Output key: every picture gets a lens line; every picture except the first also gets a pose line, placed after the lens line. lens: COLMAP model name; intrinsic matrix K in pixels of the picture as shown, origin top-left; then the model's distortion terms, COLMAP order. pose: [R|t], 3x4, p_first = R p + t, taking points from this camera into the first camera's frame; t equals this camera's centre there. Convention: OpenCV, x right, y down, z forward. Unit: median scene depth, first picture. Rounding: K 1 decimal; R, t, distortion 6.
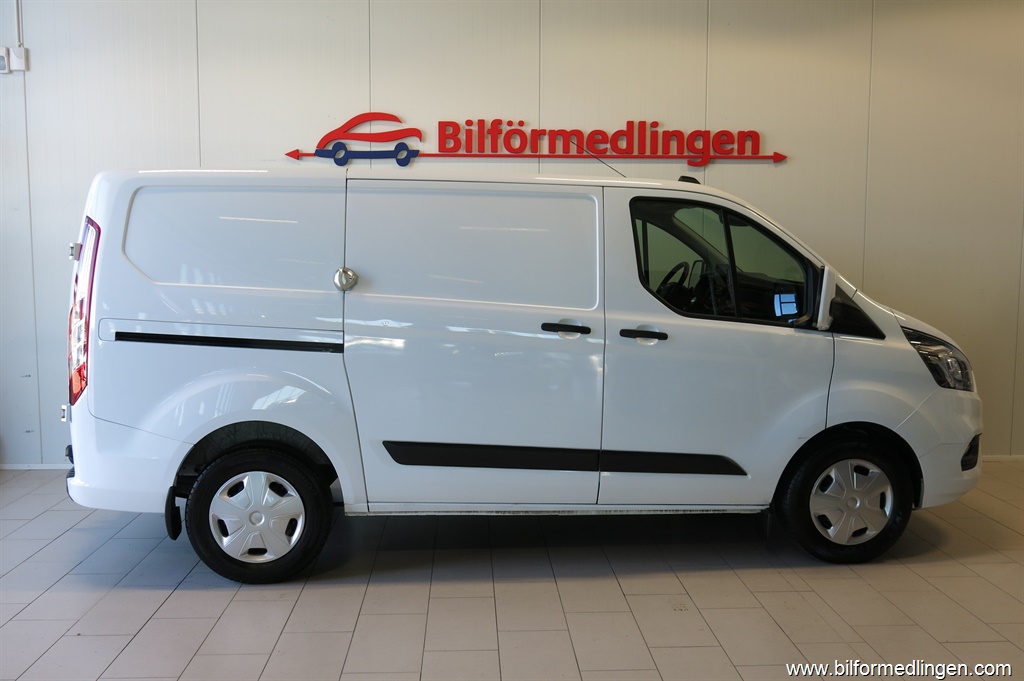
lens RADIAL K [[972.3, 0, 507.4], [0, 972.3, 343.8], [0, 0, 1]] dist [-0.010561, 0.000587]
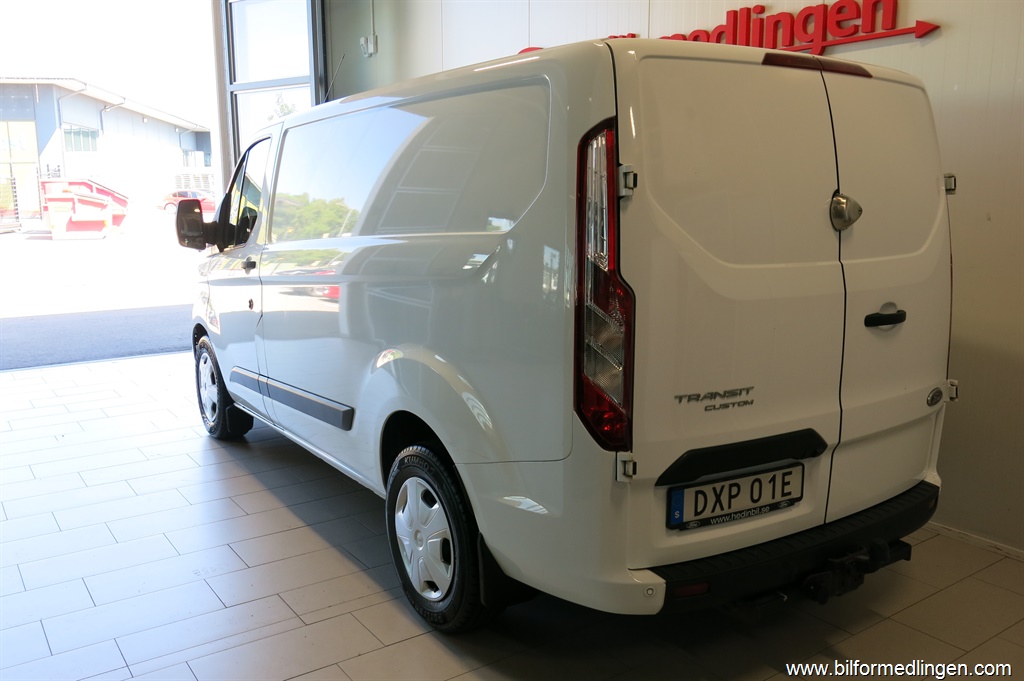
lens RADIAL K [[856.0, 0, 512.0], [0, 856.0, 340.5], [0, 0, 1]] dist [-0.008754, 0.002187]
pose [[0.541652, 0.141100, -0.828676, 0.617090], [-0.079783, 0.989991, 0.116419, -0.041489], [0.836808, 0.003056, 0.547488, 0.501922]]
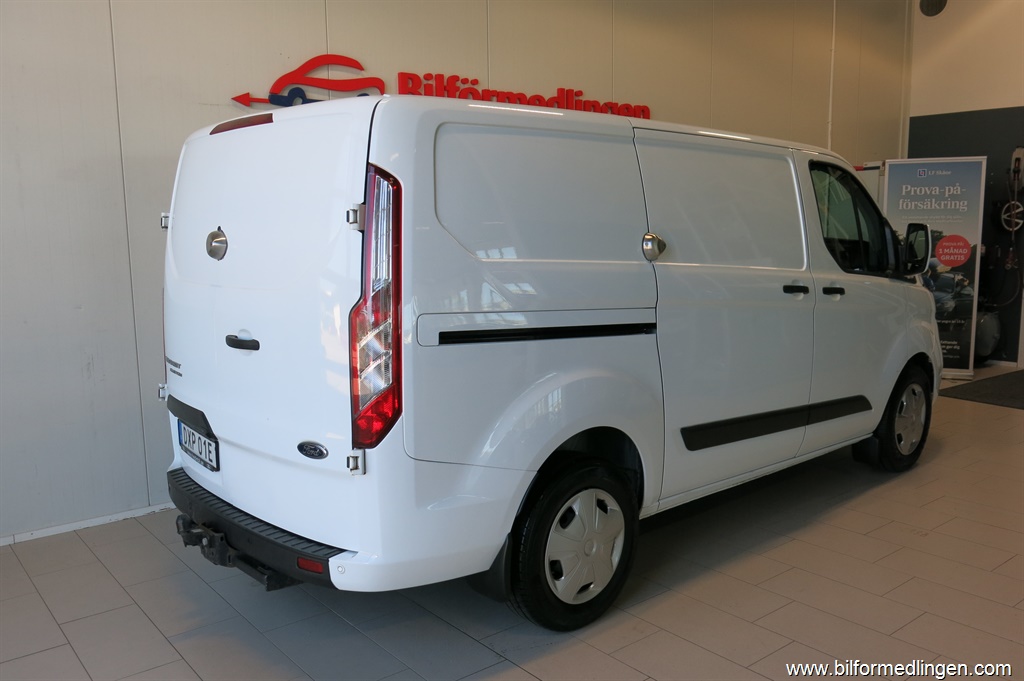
lens RADIAL K [[856.0, 0, 512.0], [0, 856.0, 340.5], [0, 0, 1]] dist [-0.008754, 0.002187]
pose [[0.806305, -0.096564, 0.583565, -0.465209], [0.074287, 0.995304, 0.062055, -0.026385], [-0.586817, -0.006684, 0.809692, 0.306096]]
